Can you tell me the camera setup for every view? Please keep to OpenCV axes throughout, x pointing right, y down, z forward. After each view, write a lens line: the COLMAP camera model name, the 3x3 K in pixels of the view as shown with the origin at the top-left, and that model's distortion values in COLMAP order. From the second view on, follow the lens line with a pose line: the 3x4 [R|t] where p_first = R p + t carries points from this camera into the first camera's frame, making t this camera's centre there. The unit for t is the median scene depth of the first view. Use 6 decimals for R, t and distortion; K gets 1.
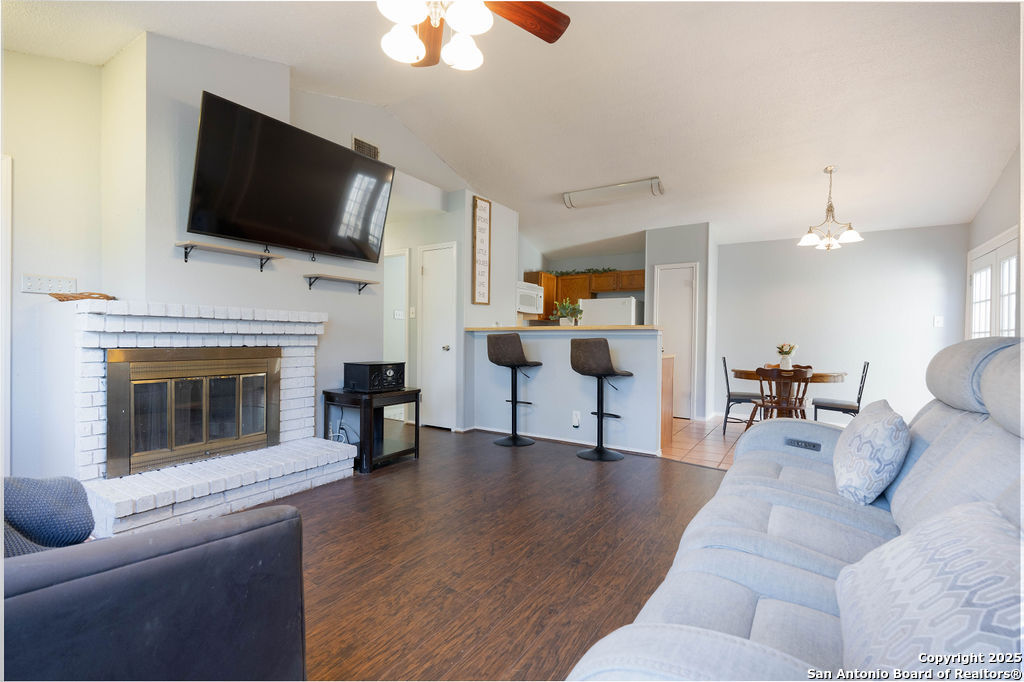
lens RADIAL K [[449.2, 0, 514.7], [0, 449.2, 340.7], [0, 0, 1]] dist [-0.002666, 0.000062]
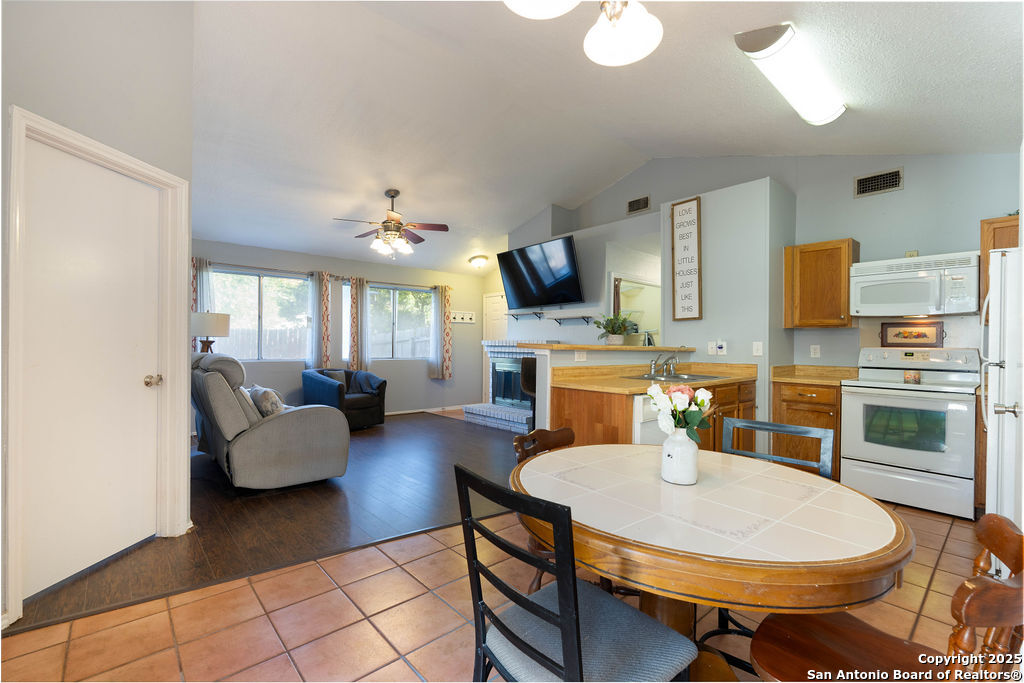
lens RADIAL K [[449.2, 0, 514.7], [0, 449.2, 341.2], [0, 0, 1]] dist [-0.002666, 0.000062]
pose [[-0.263574, -0.023842, -0.964345, 0.904561], [-0.021504, 0.999591, -0.018836, -0.016928], [0.964400, 0.015773, -0.263978, 0.959111]]
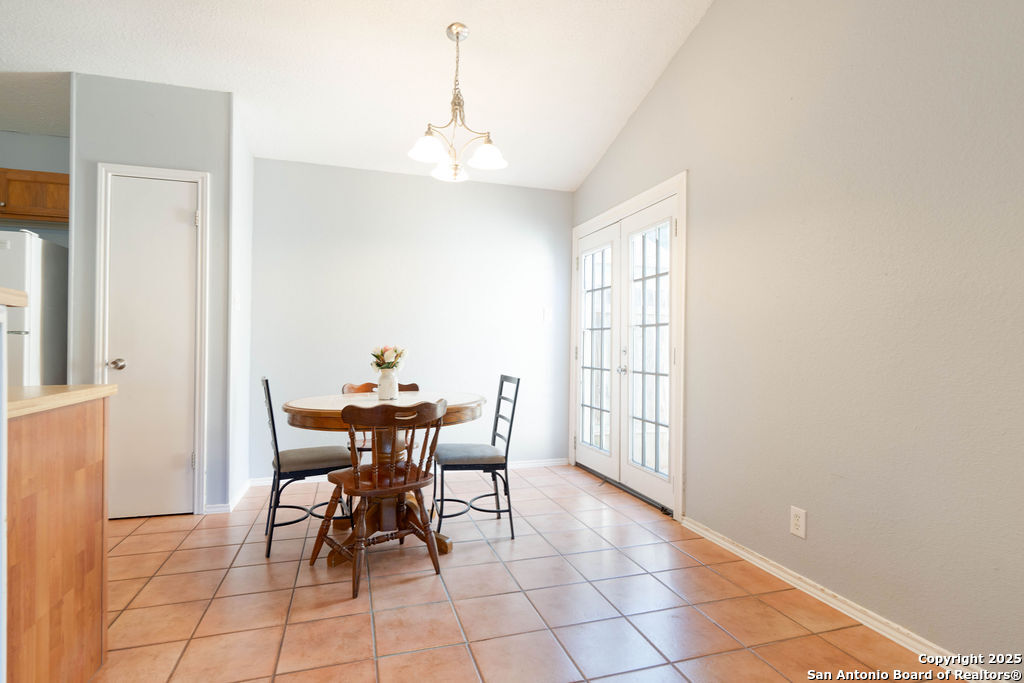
lens RADIAL K [[515.1, 0, 512.0], [0, 515.1, 341.5], [0, 0, 1]] dist [0.001222, -0.000671]
pose [[0.637156, -0.007120, 0.770702, 0.240331], [0.006153, 0.999972, 0.004151, -0.001192], [-0.770711, 0.002098, 0.637182, 0.512330]]
